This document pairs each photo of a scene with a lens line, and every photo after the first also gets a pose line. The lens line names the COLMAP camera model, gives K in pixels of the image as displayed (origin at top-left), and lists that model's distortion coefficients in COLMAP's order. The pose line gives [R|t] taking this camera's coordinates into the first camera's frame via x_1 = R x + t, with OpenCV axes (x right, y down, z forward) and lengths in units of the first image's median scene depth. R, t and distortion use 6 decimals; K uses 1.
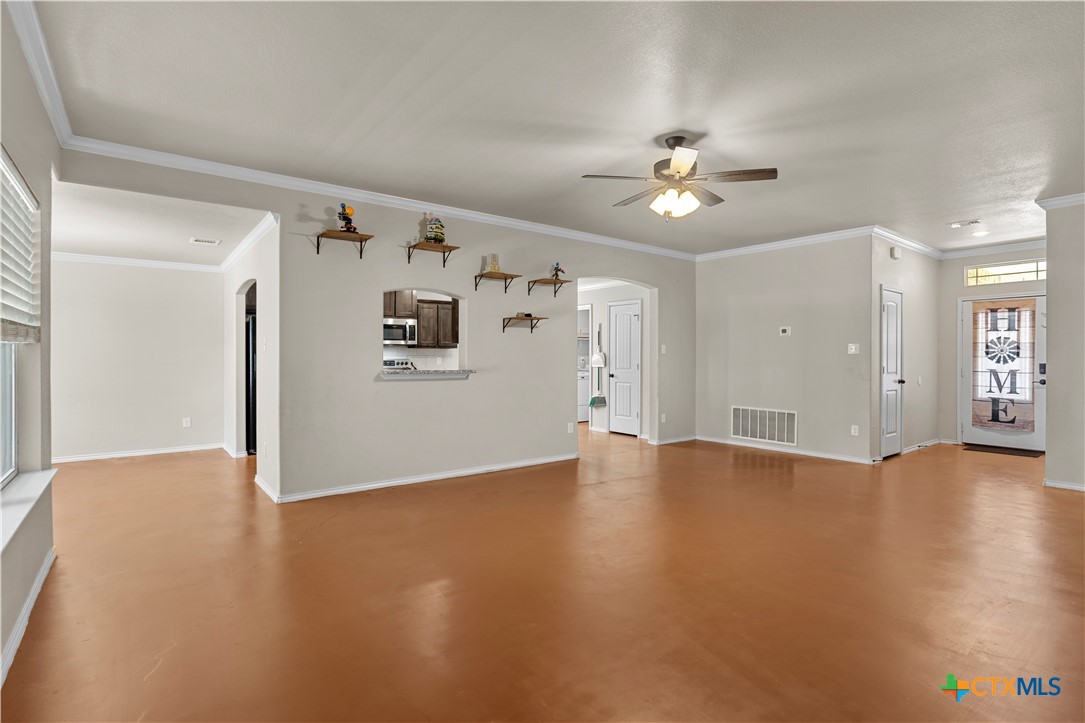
lens RADIAL K [[529.5, 0, 541.2], [0, 529.5, 362.1], [0, 0, 1]] dist [-0.013521, 0.001281]
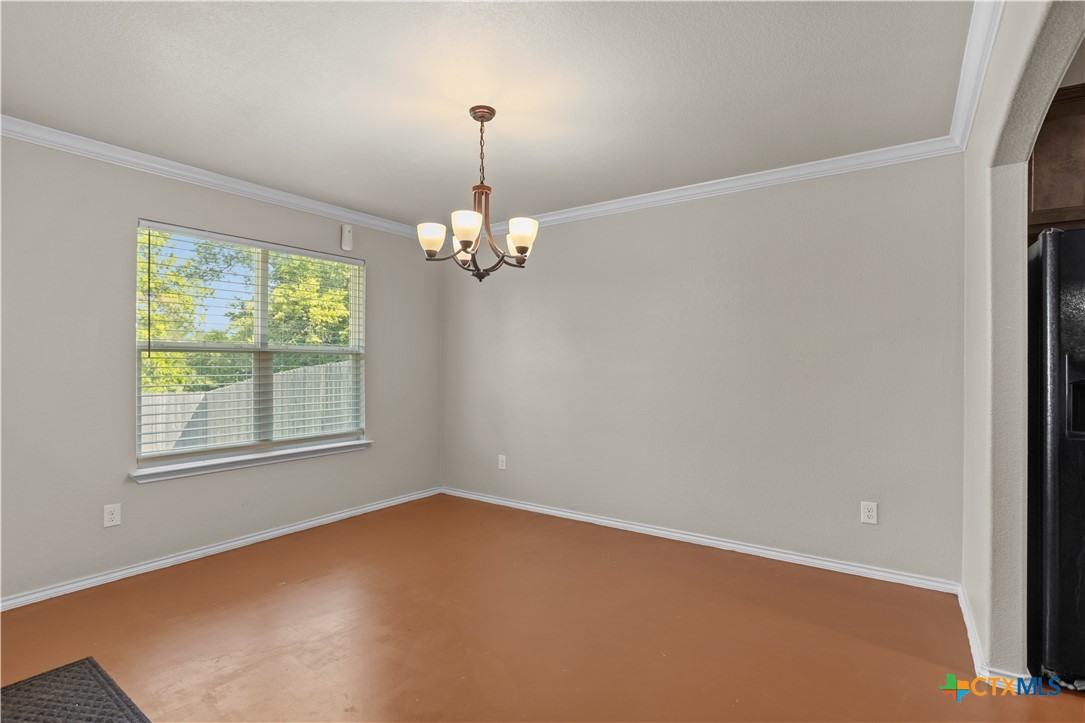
lens RADIAL K [[529.5, 0, 517.9], [0, 529.5, 362.4], [0, 0, 1]] dist [-0.013521, 0.001281]
pose [[0.284286, -0.003348, -0.958734, -0.353841], [-0.014468, 0.999865, -0.007782, -0.006740], [0.958630, 0.016083, 0.284199, 0.630412]]
